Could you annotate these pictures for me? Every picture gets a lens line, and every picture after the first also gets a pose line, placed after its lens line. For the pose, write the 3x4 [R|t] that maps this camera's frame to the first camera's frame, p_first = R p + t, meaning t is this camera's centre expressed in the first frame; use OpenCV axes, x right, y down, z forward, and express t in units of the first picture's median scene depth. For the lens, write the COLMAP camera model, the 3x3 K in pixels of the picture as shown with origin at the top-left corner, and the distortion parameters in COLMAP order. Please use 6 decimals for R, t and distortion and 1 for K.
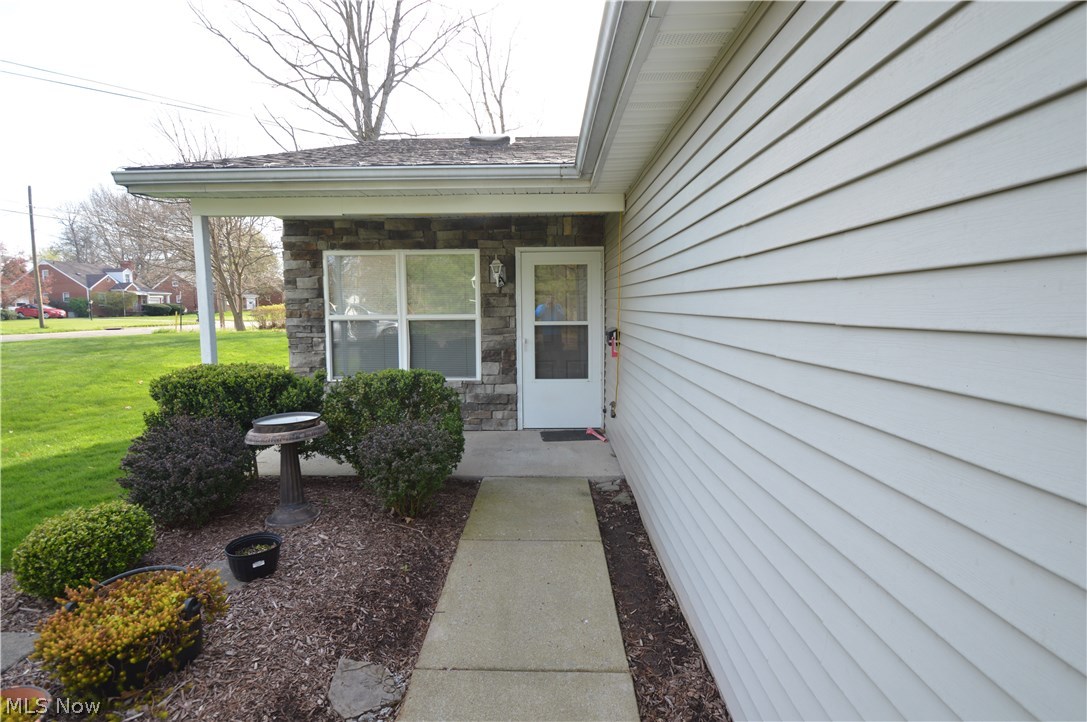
lens RADIAL K [[522.1, 0, 540.7], [0, 522.1, 358.6], [0, 0, 1]] dist [-0.014869, -0.000455]
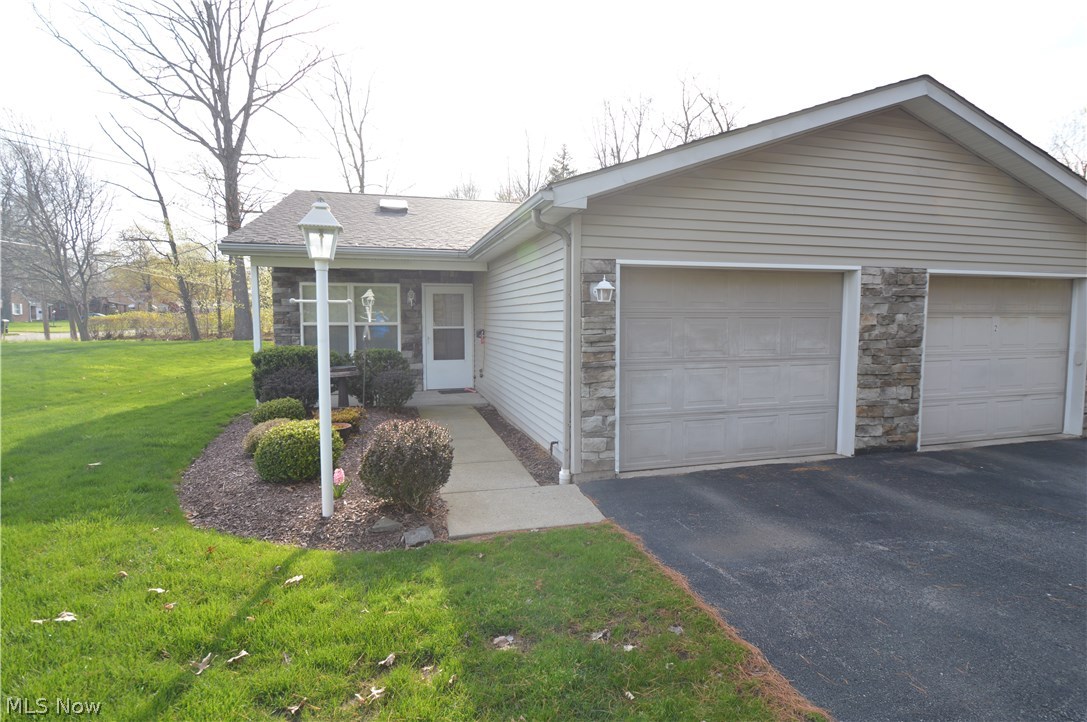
lens RADIAL K [[522.1, 0, 541.8], [0, 522.1, 358.0], [0, 0, 1]] dist [-0.014869, -0.000455]
pose [[0.955567, -0.016510, 0.294312, -0.173771], [0.023609, 0.999509, -0.020585, 0.075115], [-0.293828, 0.026619, 0.955488, -0.726075]]
